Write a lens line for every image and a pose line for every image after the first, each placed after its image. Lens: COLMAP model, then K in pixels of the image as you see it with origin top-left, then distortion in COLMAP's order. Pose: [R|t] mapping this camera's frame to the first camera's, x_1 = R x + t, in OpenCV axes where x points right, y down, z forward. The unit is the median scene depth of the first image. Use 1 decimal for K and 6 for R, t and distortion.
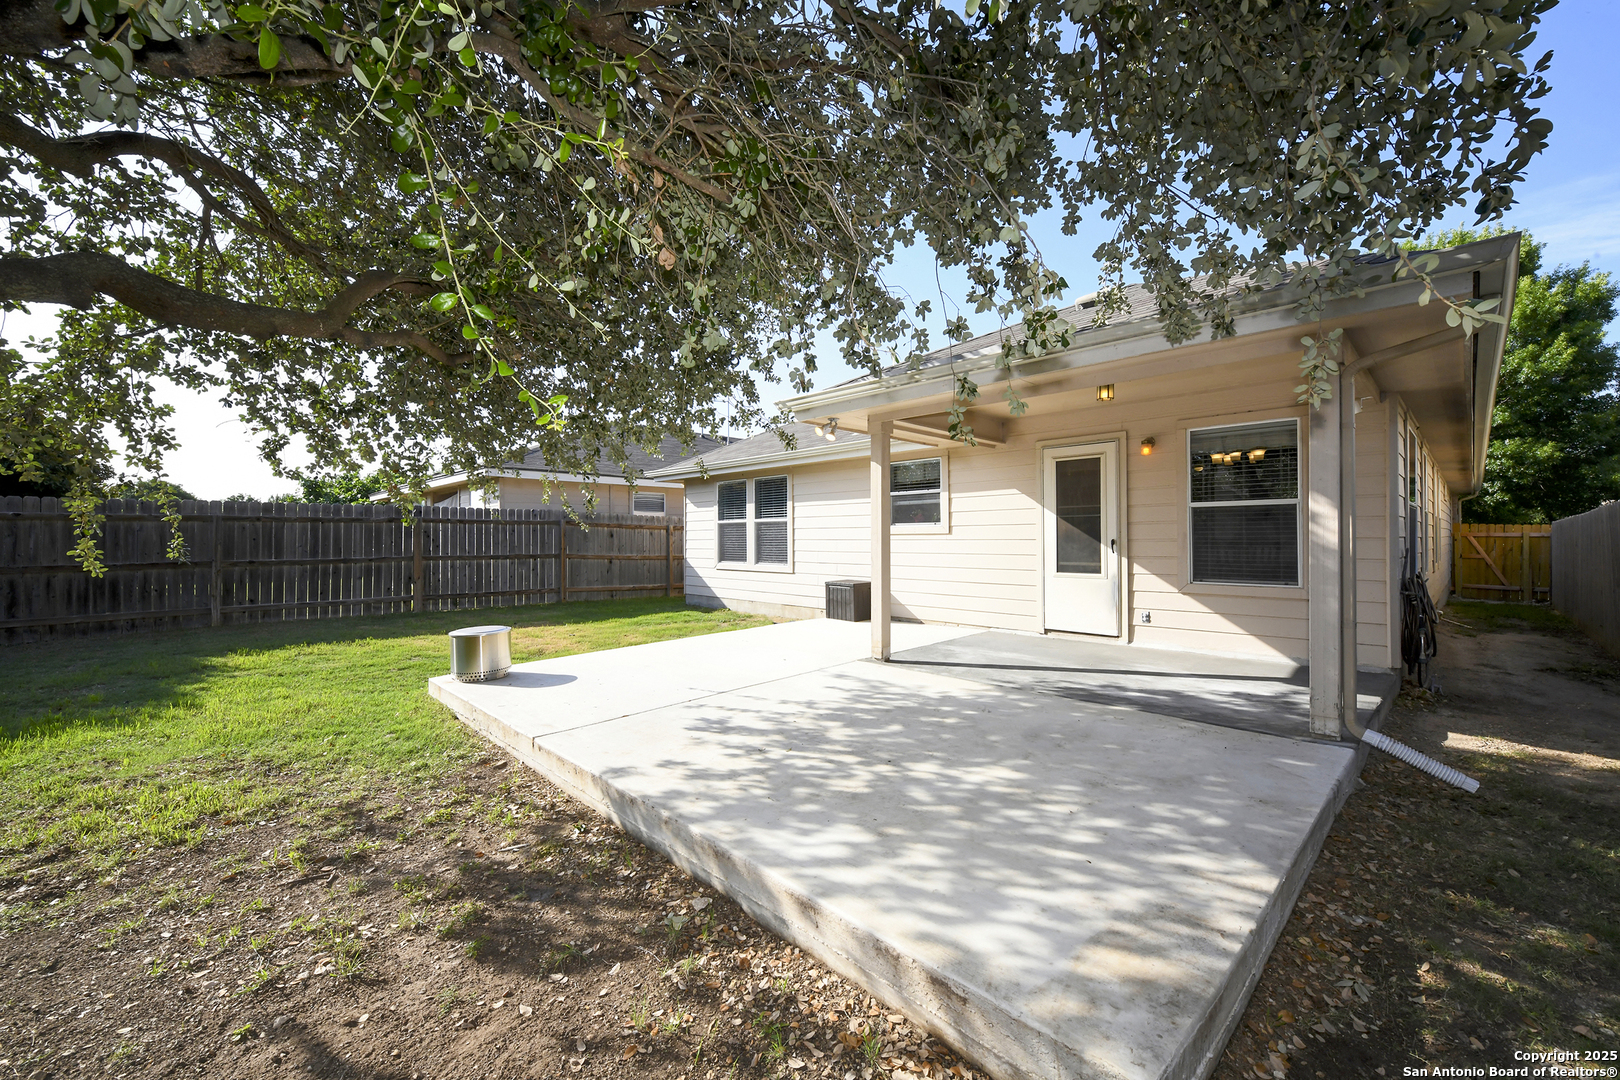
lens RADIAL K [[650.3, 0, 797.9], [0, 650.3, 536.8], [0, 0, 1]] dist [-0.001194, -0.001434]
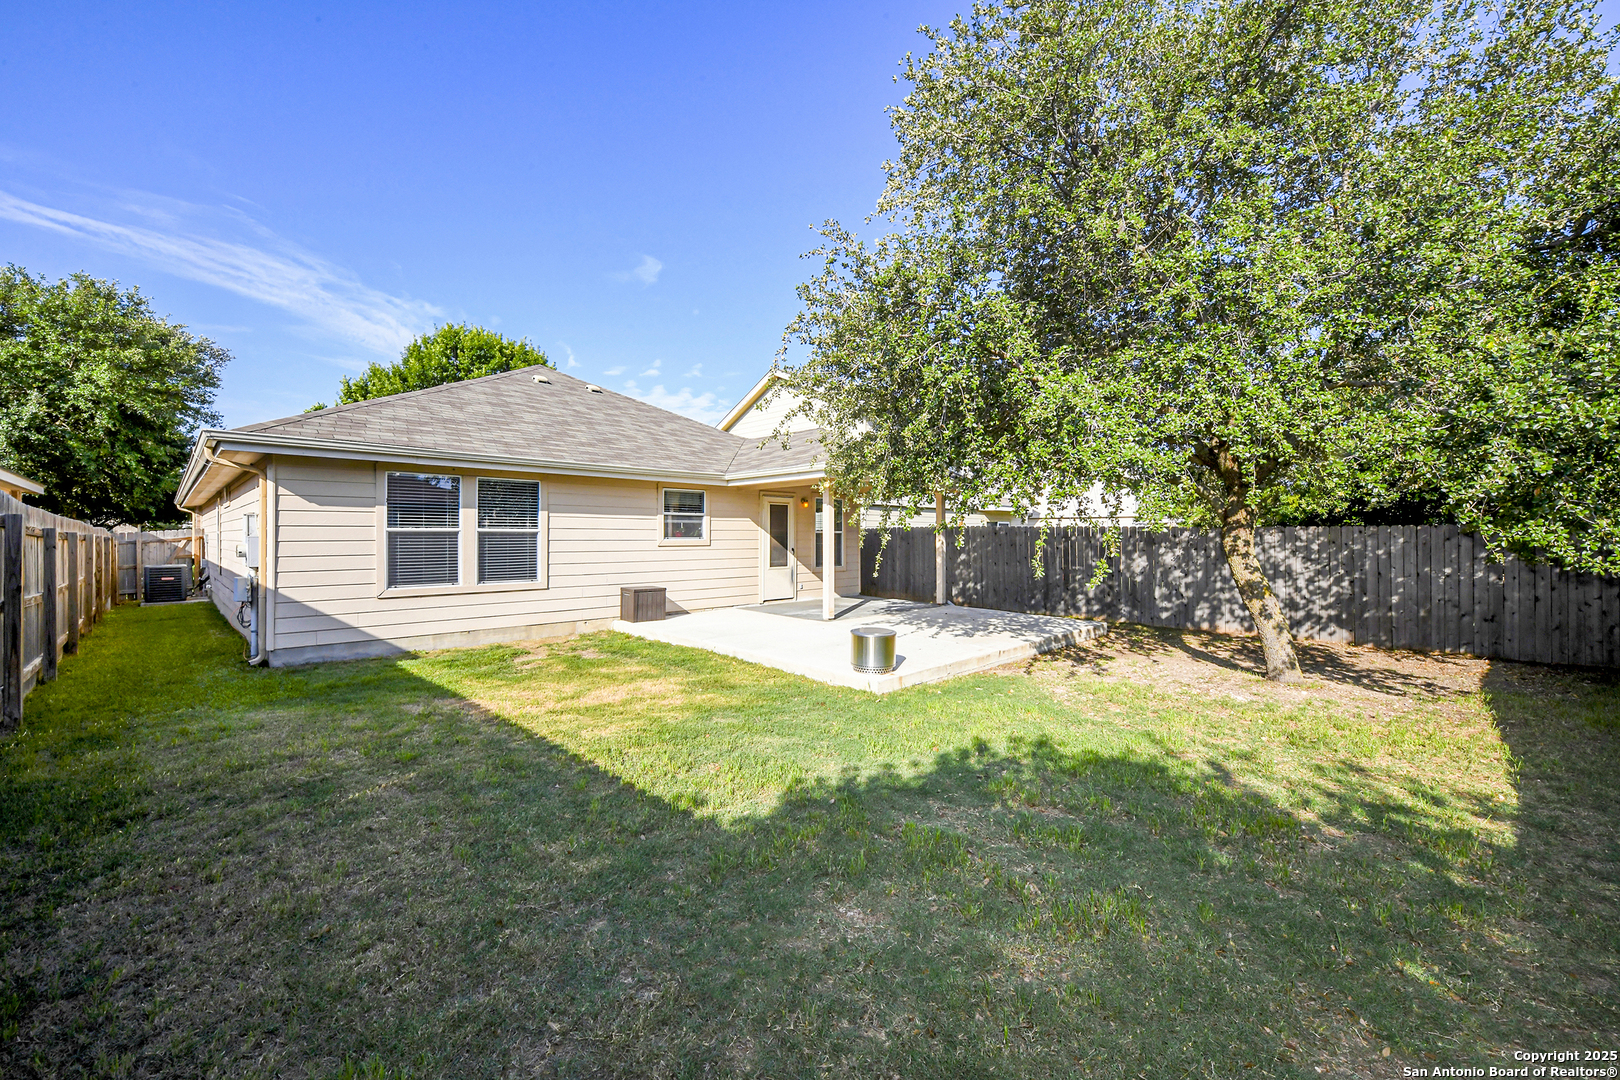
lens RADIAL K [[650.3, 0, 807.9], [0, 650.3, 538.2], [0, 0, 1]] dist [-0.001194, -0.001434]
pose [[-0.018925, 0.002679, 0.999817, -1.342142], [0.000355, 0.999996, -0.002673, -0.019004], [-0.999821, 0.000305, -0.018926, 0.923033]]
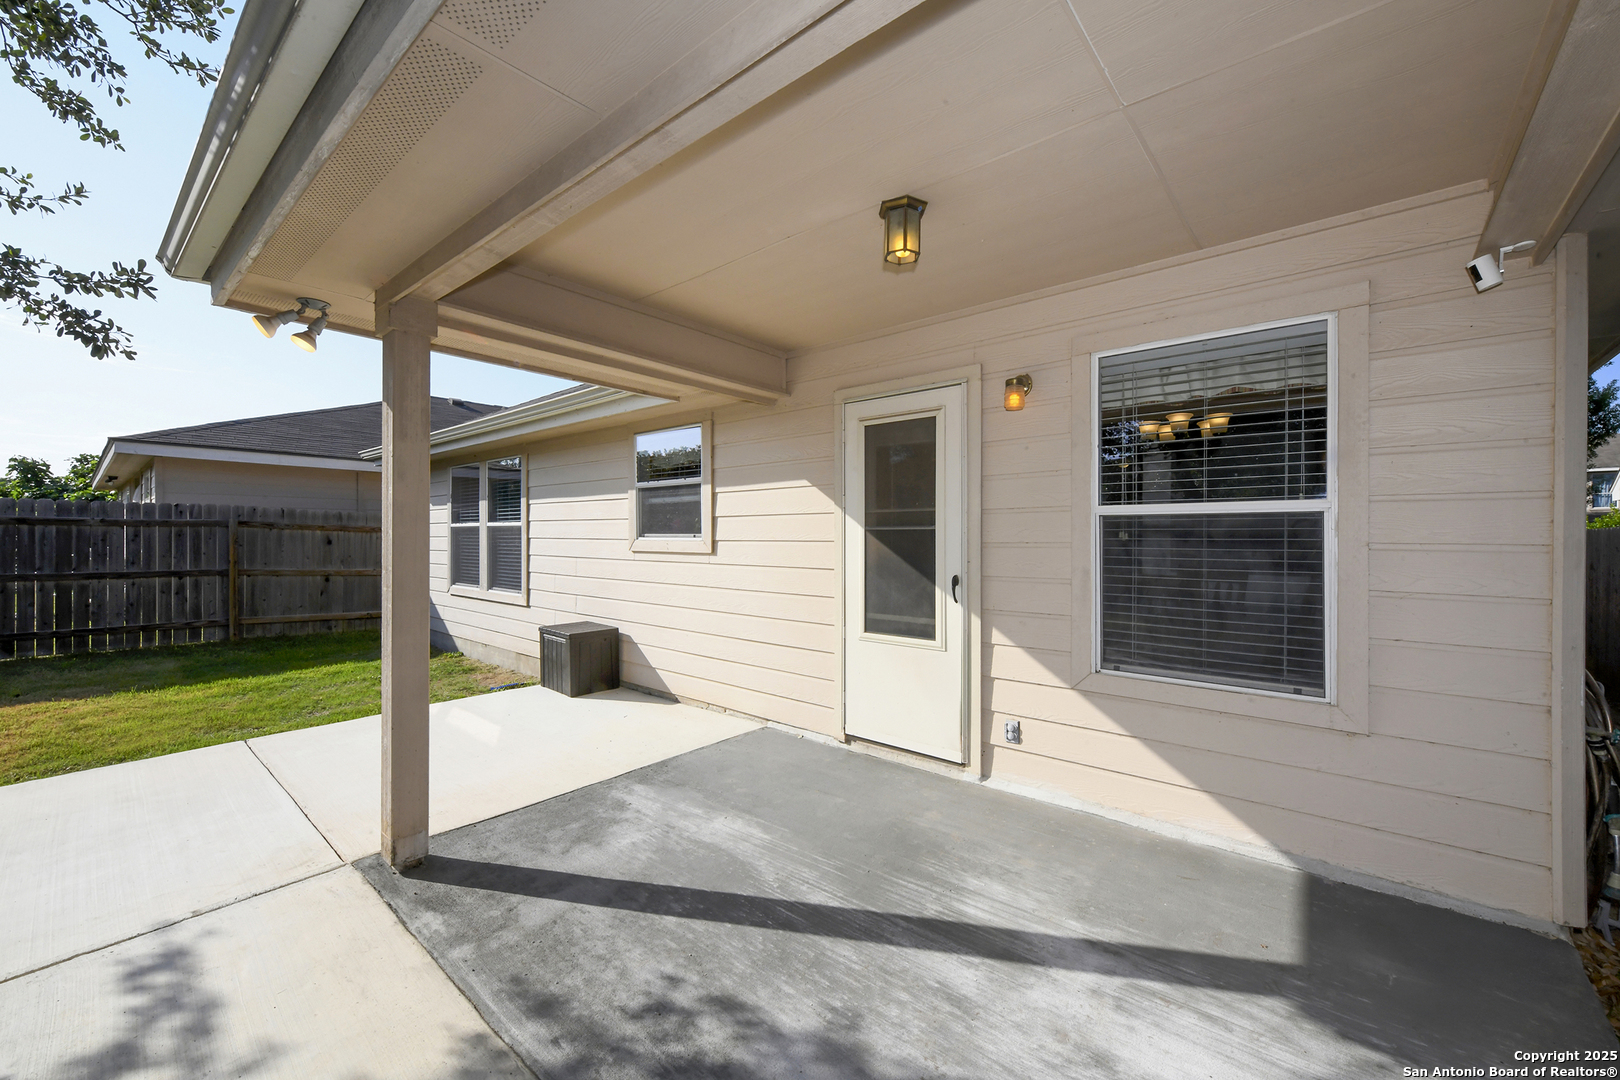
lens RADIAL K [[650.3, 0, 803.1], [0, 650.3, 536.5], [0, 0, 1]] dist [-0.001194, -0.001434]
pose [[0.995906, 0.007534, 0.090076, 0.295420], [-0.007726, 0.999969, 0.001784, -0.024820], [-0.090059, -0.002473, 0.995933, 0.464224]]
